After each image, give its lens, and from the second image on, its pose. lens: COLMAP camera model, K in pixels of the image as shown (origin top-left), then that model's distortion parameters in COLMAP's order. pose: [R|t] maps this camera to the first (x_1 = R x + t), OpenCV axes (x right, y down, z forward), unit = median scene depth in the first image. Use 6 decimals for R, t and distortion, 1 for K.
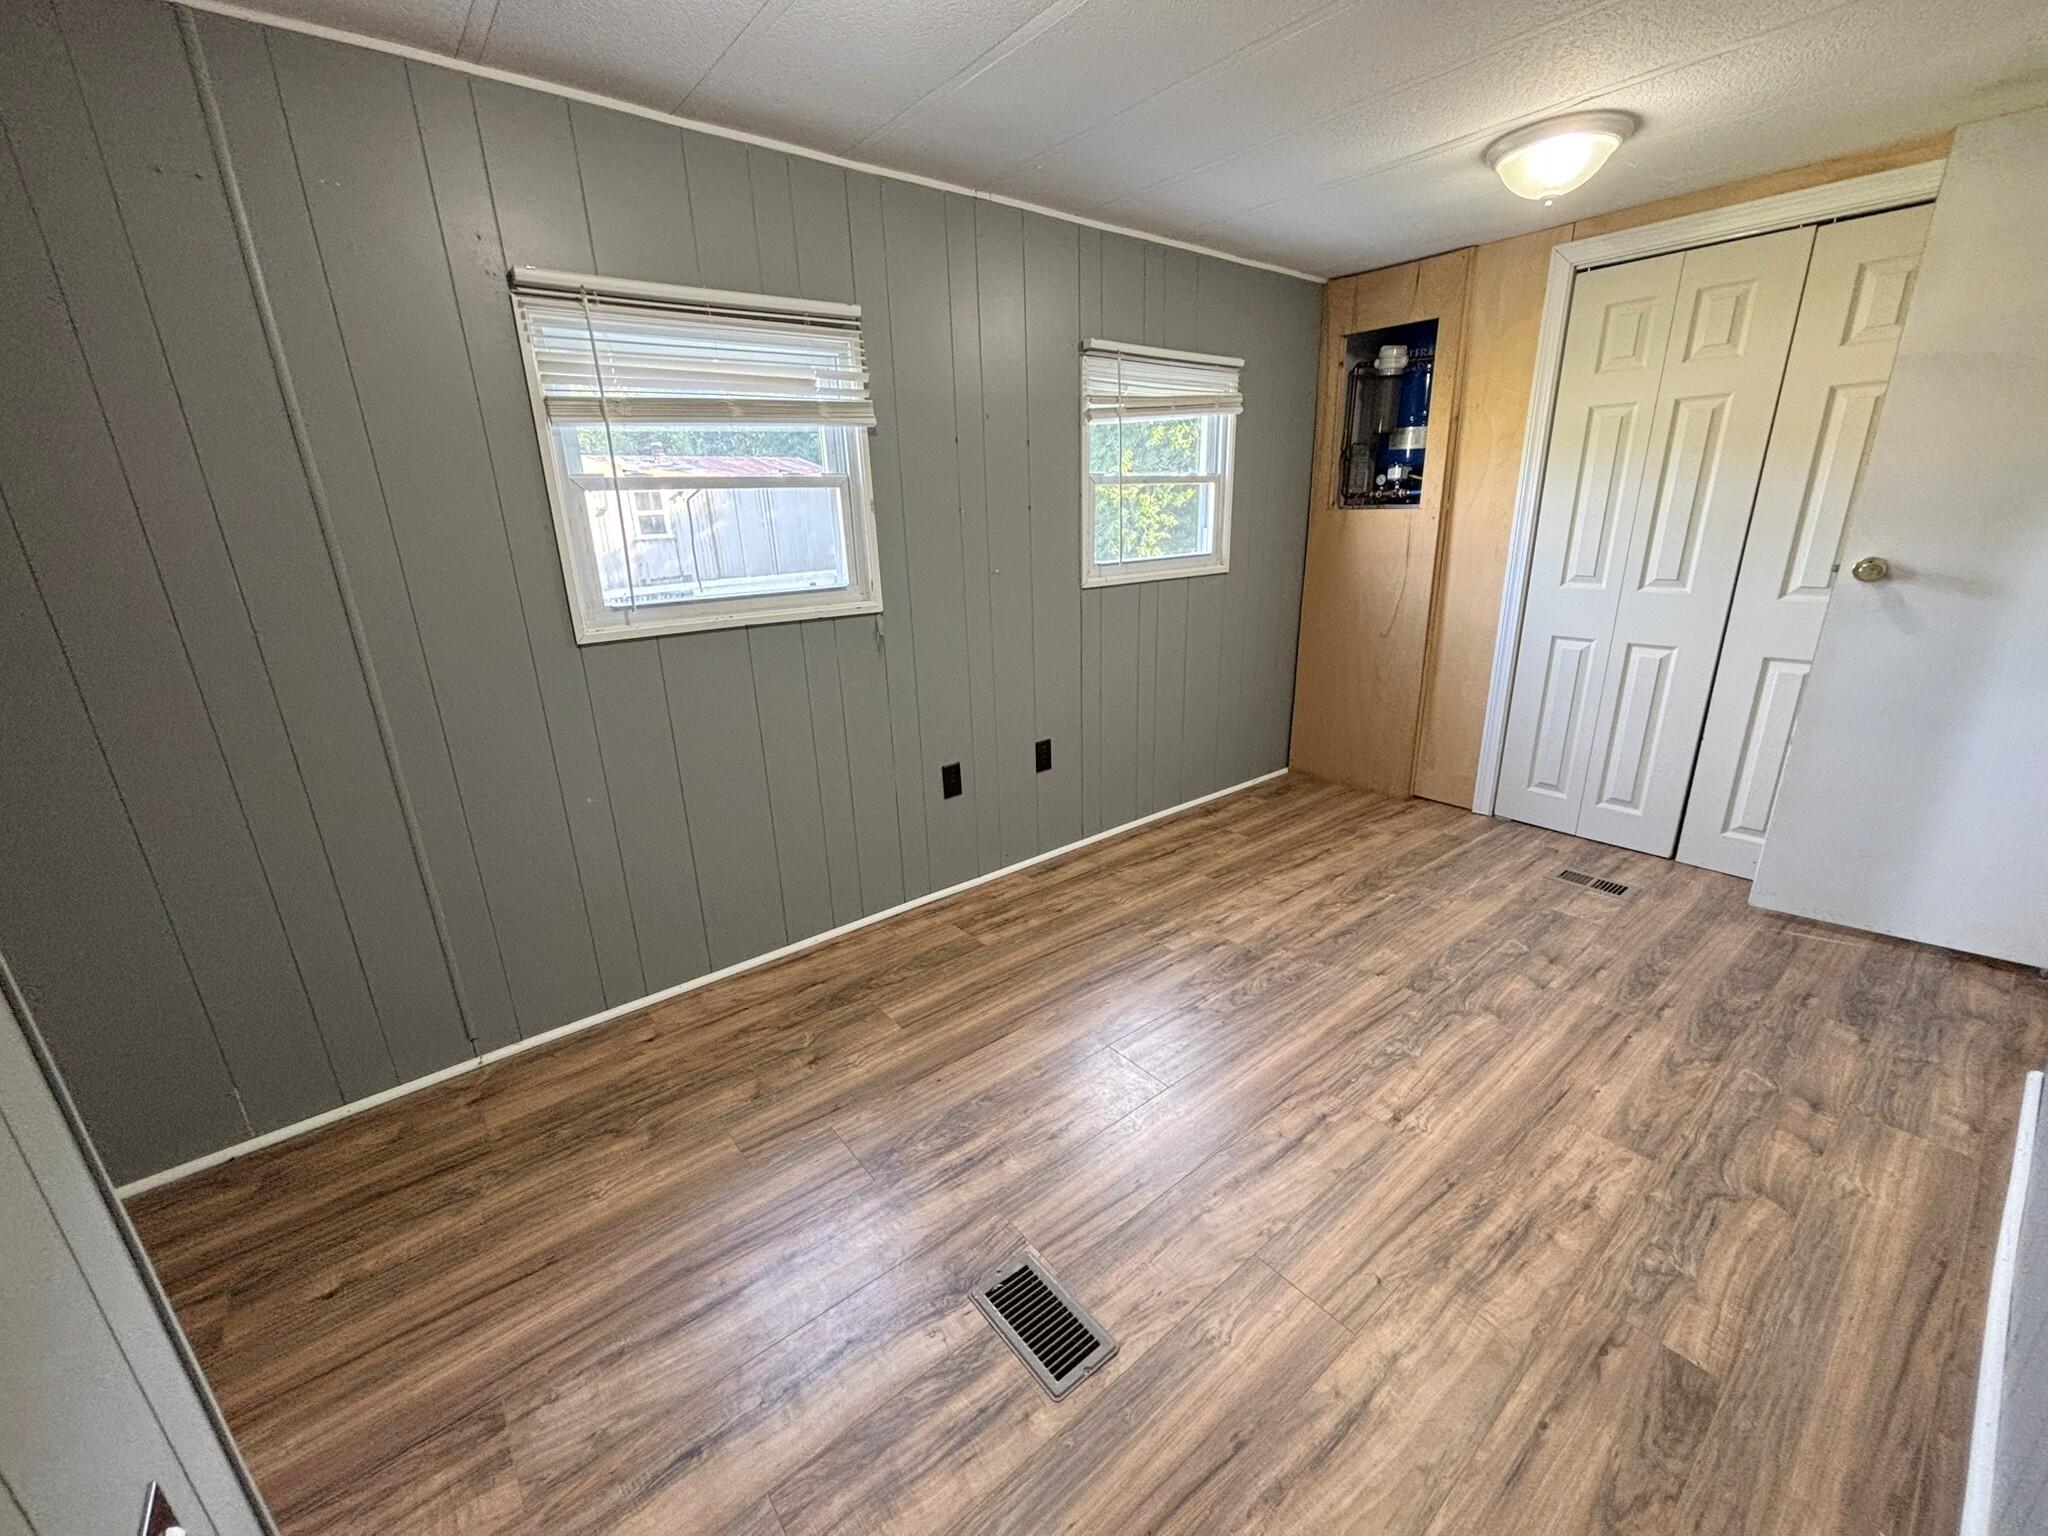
lens RADIAL K [[824.8, 0, 1042.4], [0, 824.8, 780.9], [0, 0, 1]] dist [0.001545, 0.001101]
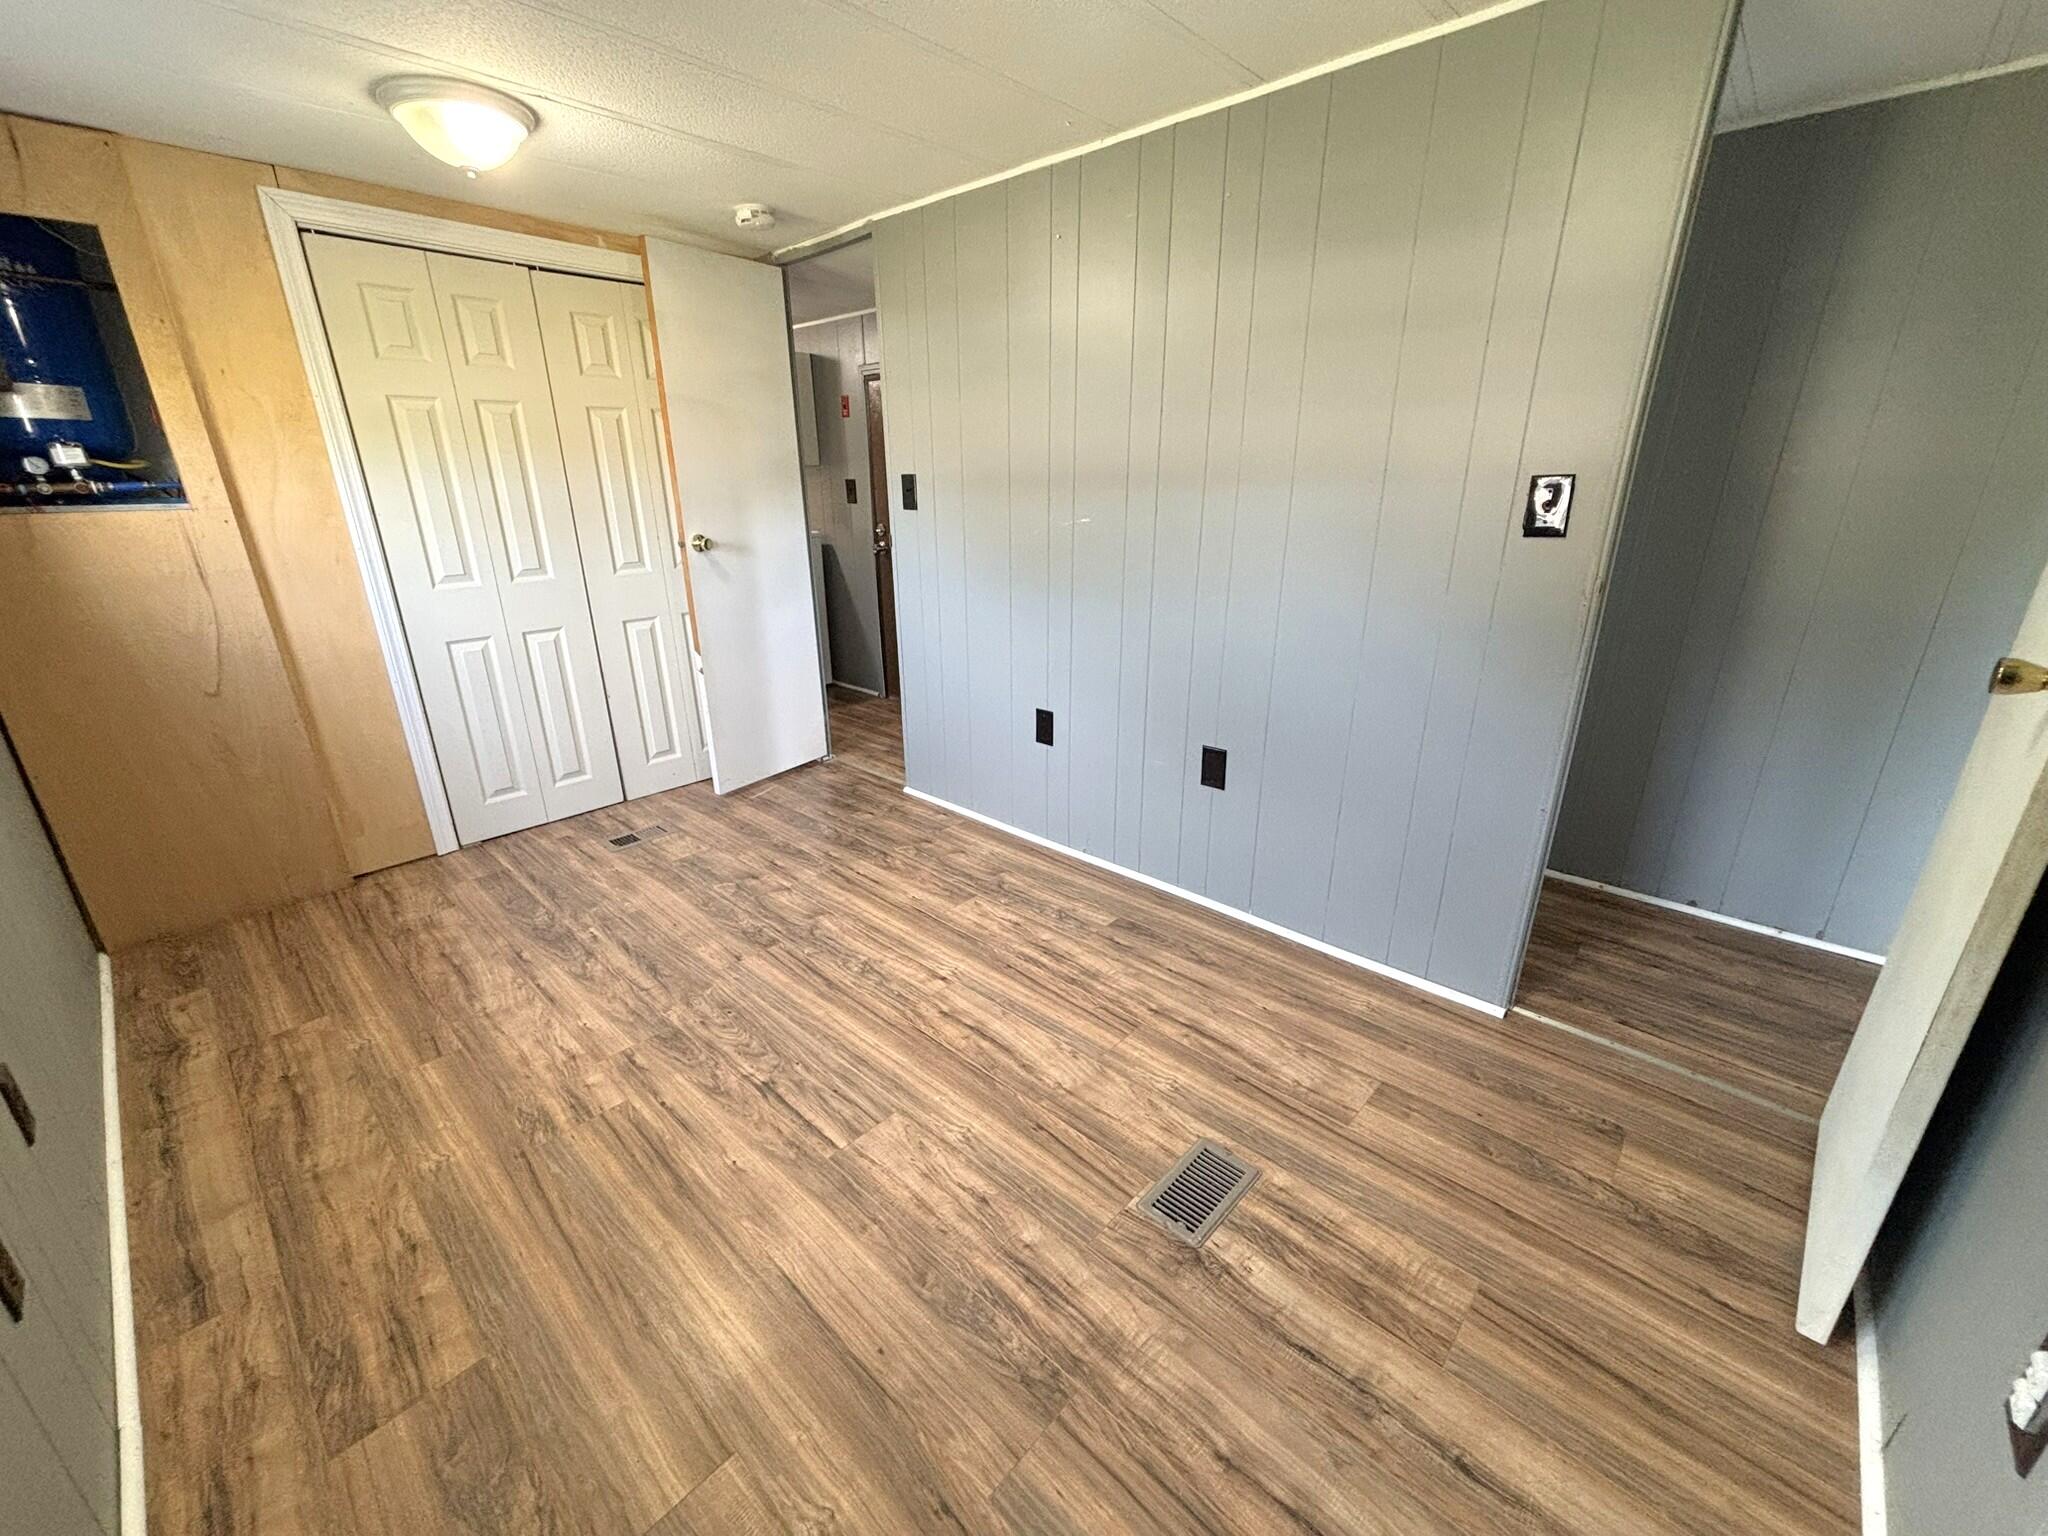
lens RADIAL K [[824.8, 0, 994.1], [0, 824.8, 783.9], [0, 0, 1]] dist [0.001545, 0.001101]
pose [[-0.116225, -0.322400, 0.939441, -0.565710], [0.332358, 0.878700, 0.342673, -0.219220], [-0.935965, 0.352058, 0.005025, 0.690185]]
